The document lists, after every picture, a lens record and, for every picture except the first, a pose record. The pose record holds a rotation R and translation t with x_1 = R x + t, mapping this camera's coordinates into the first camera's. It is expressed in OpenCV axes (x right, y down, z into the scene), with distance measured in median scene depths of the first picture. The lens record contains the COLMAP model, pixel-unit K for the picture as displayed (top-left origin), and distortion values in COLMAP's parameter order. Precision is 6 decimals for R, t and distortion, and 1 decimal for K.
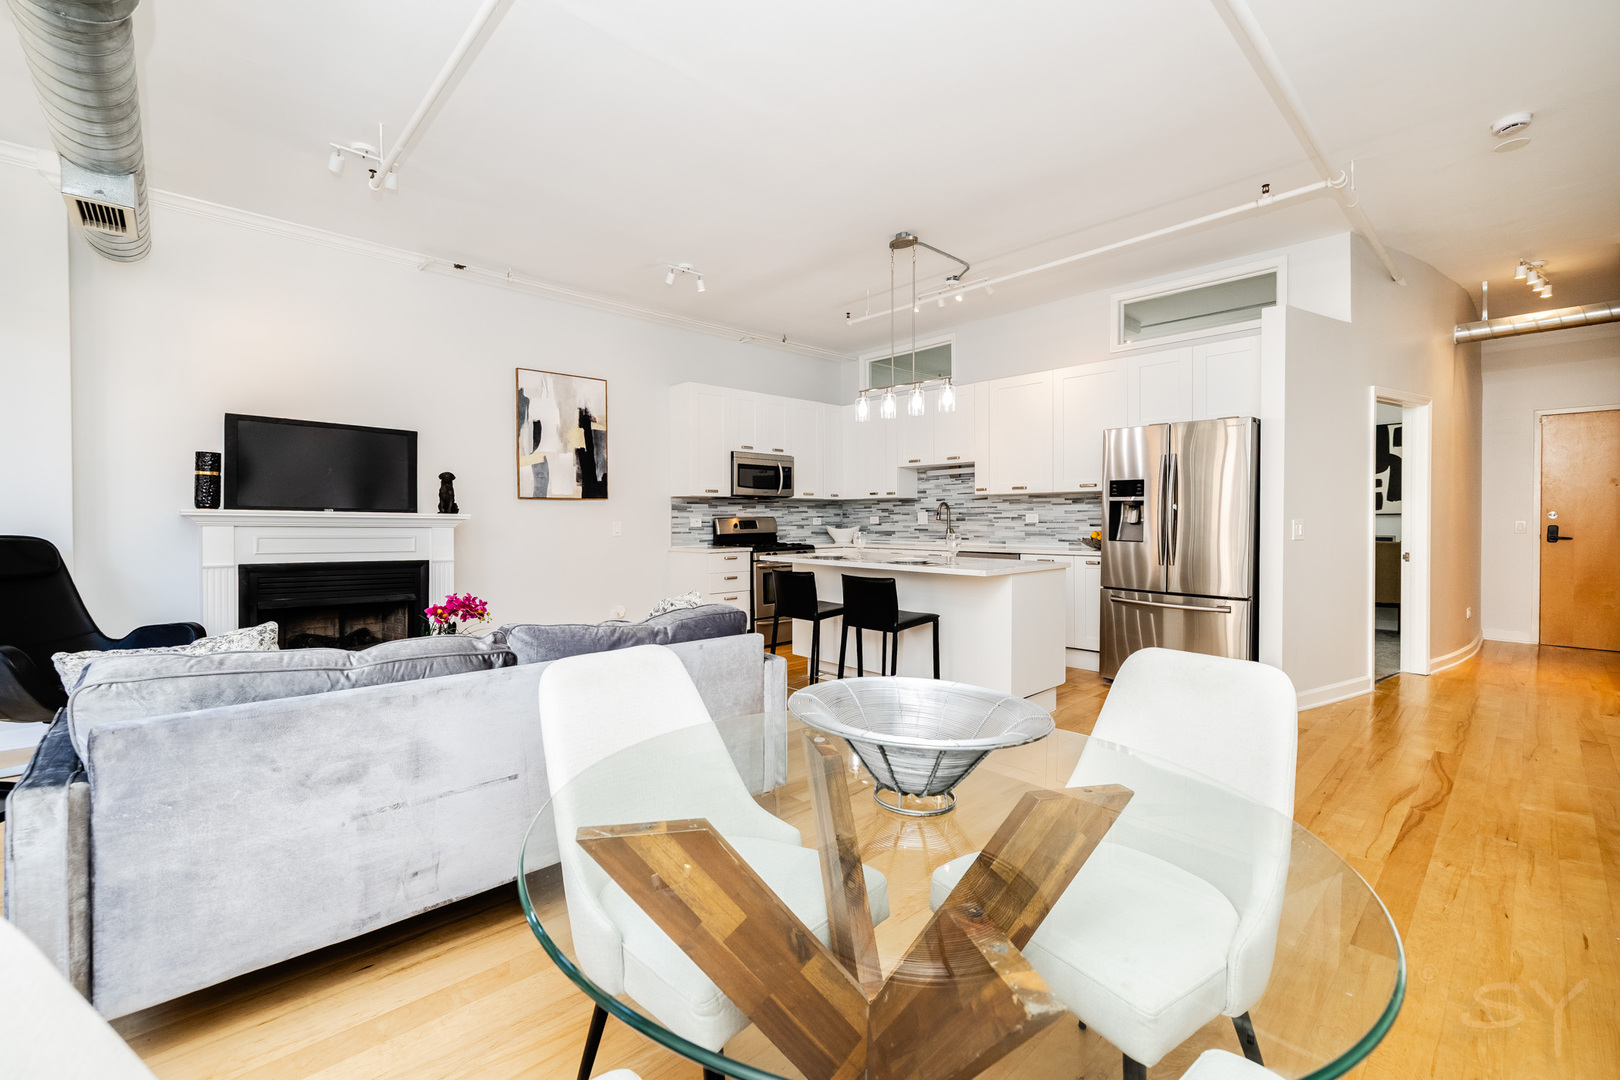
lens RADIAL K [[715.8, 0, 908.1], [0, 715.8, 521.1], [0, 0, 1]] dist [0.000806, 0.000029]
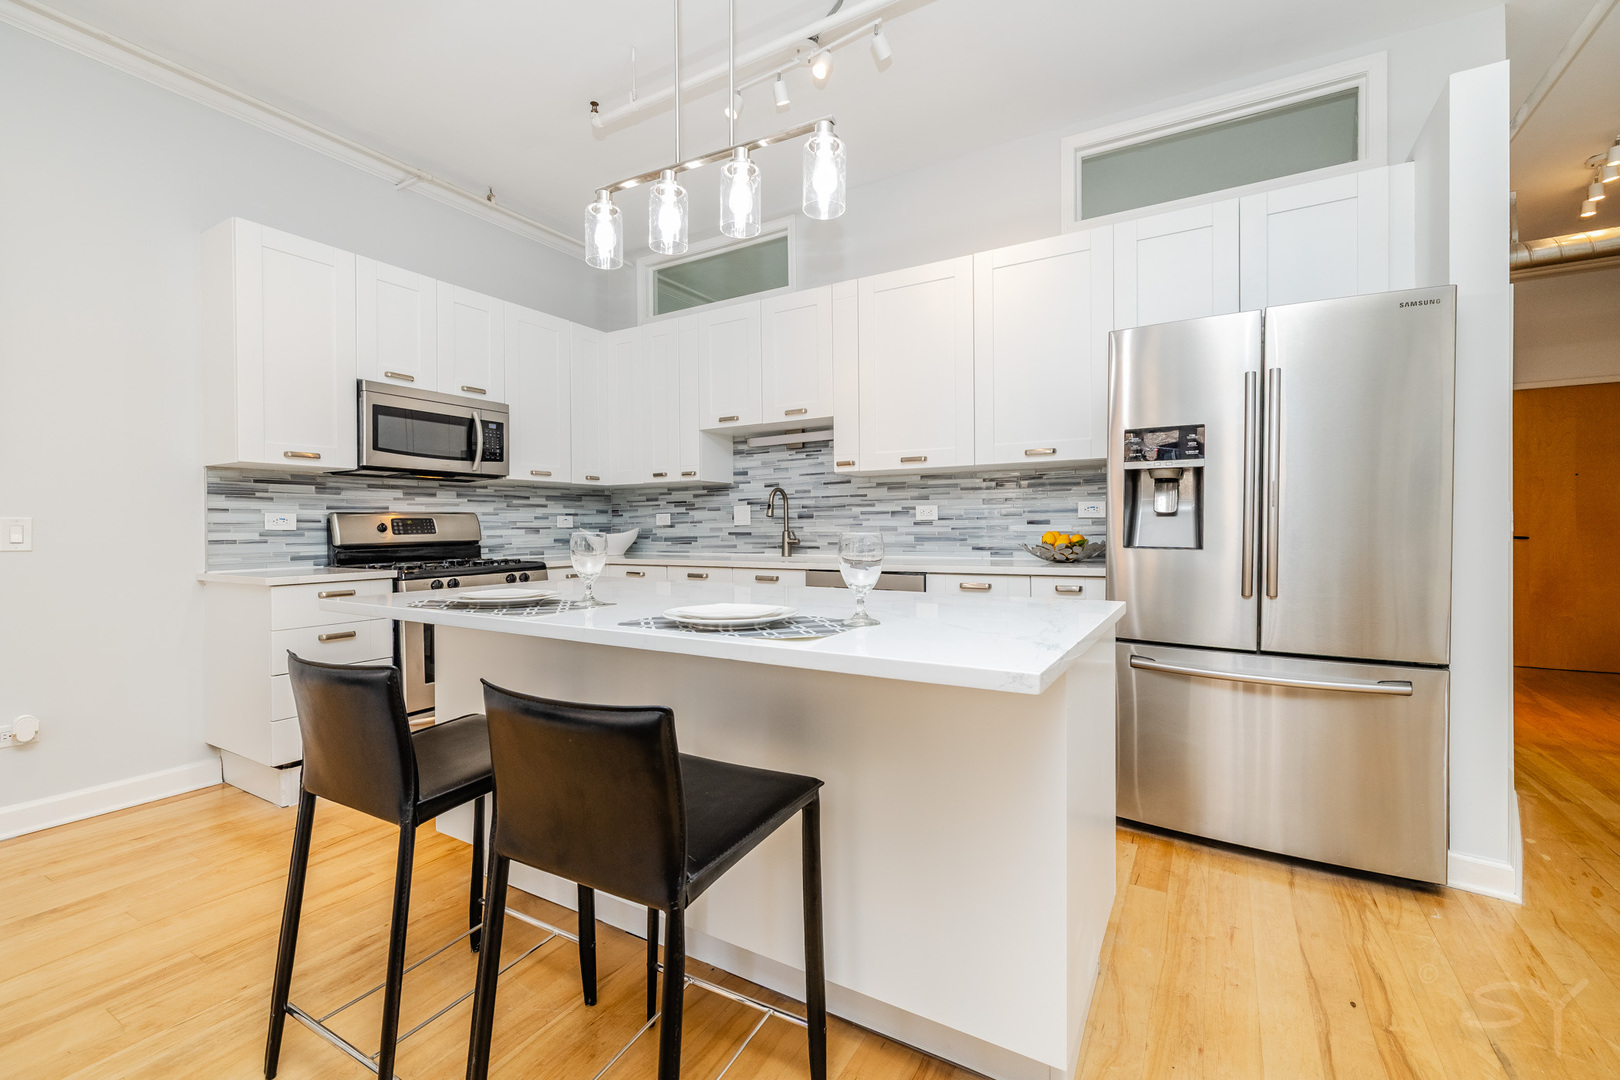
lens RADIAL K [[661.2, 0, 862.2], [0, 661.2, 532.8], [0, 0, 1]] dist [-0.000962, -0.000060]
pose [[0.976640, -0.007250, 0.214761, -0.001409], [0.006703, 0.999972, 0.003278, 0.010904], [-0.214779, -0.001762, 0.976661, 0.454645]]
